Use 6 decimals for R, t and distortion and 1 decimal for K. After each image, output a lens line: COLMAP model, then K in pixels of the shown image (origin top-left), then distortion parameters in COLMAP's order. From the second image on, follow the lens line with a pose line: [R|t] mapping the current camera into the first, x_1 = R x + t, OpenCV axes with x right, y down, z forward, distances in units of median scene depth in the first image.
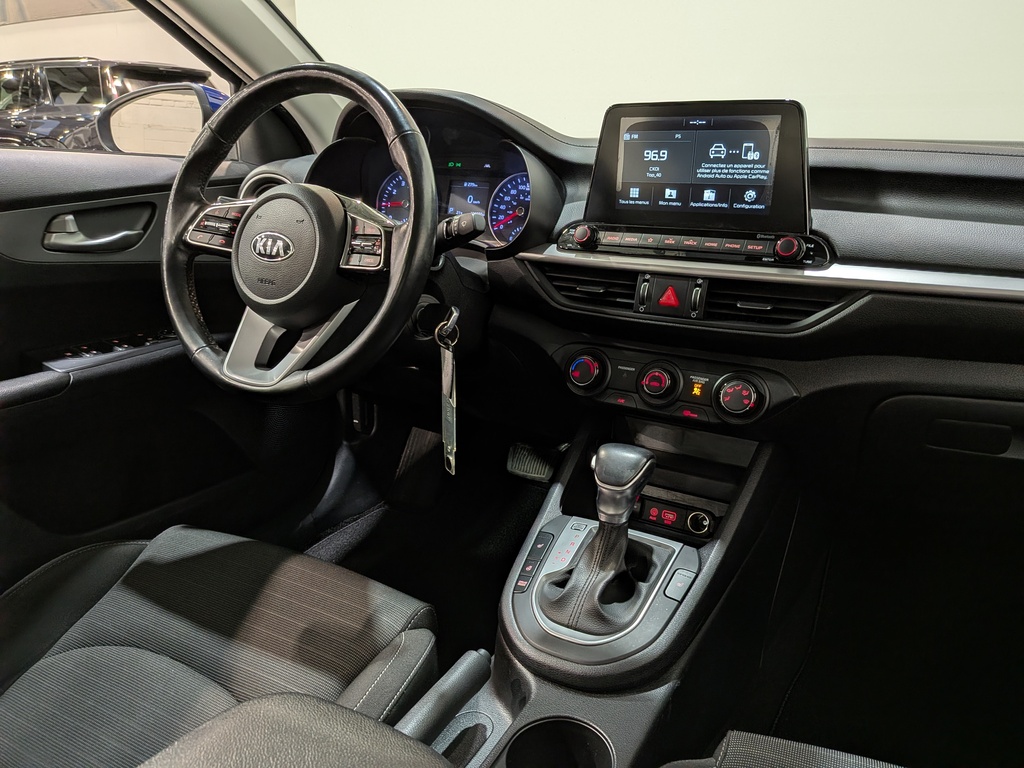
lens RADIAL K [[750.7, 0, 515.4], [0, 750.7, 386.9], [0, 0, 1]] dist [0.111395, -0.218650]
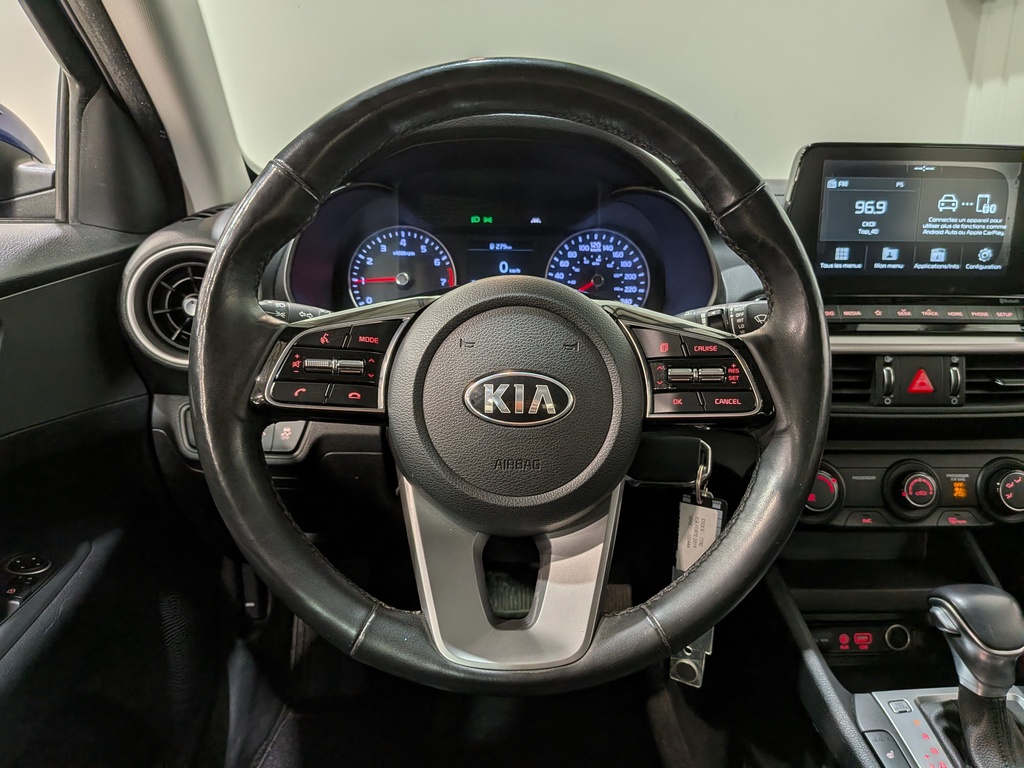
lens RADIAL K [[758.6, 0, 525.8], [0, 758.6, 387.6], [0, 0, 1]] dist [0.055026, -0.125426]
pose [[0.846059, -0.142479, 0.513697, -0.569416], [0.160562, 0.986982, 0.009304, -0.190439], [-0.508335, 0.074608, 0.857921, 0.529598]]
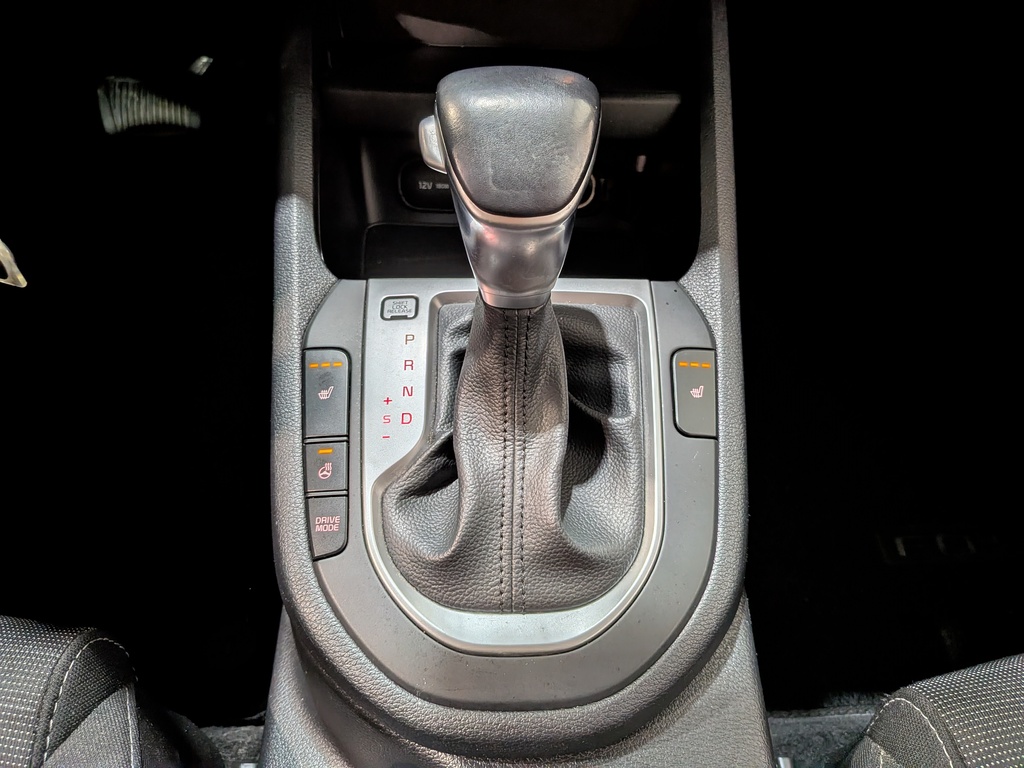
lens RADIAL K [[727.8, 0, 512.0], [0, 727.8, 384.0], [0, 0, 1]] dist [0.052666, -0.000699]
pose [[0.871297, -0.360165, 0.333351, -0.006803], [0.133380, 0.827482, 0.545420, 0.018012], [-0.472283, -0.430760, 0.769022, 0.667006]]
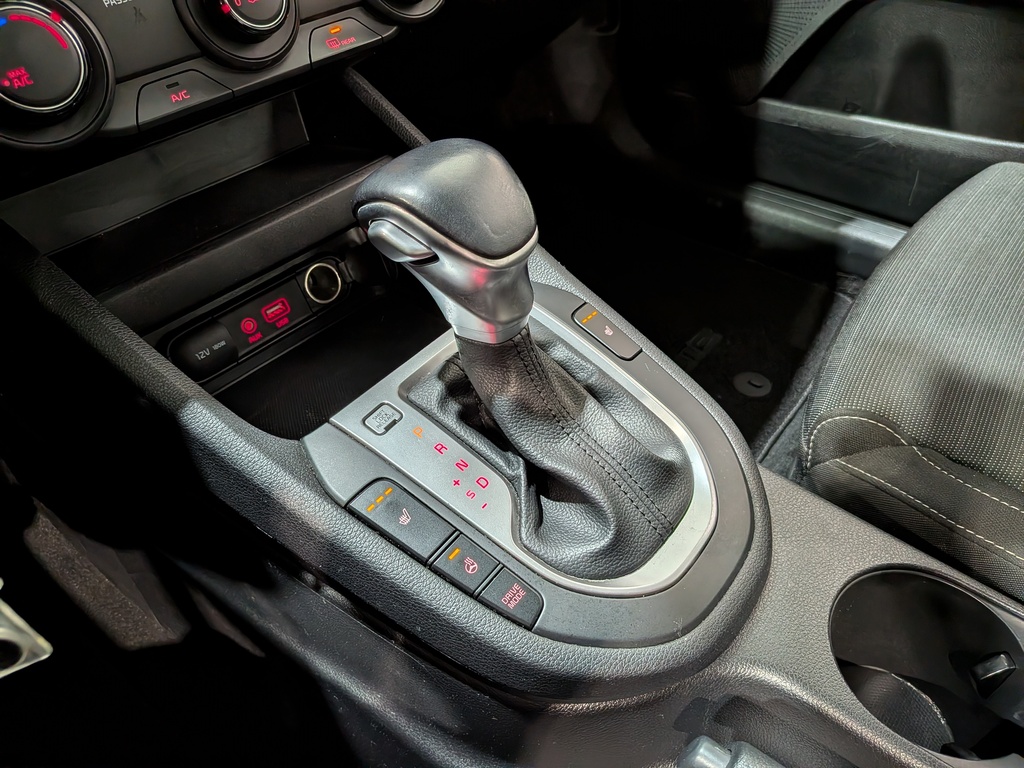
lens RADIAL K [[750.7, 0, 515.4], [0, 750.7, 386.9], [0, 0, 1]] dist [0.111395, -0.218650]
pose [[0.176787, -0.674948, 0.716374, -0.183936], [0.320412, 0.727657, 0.606507, -0.050222], [-0.930635, 0.122312, 0.344902, 0.799233]]
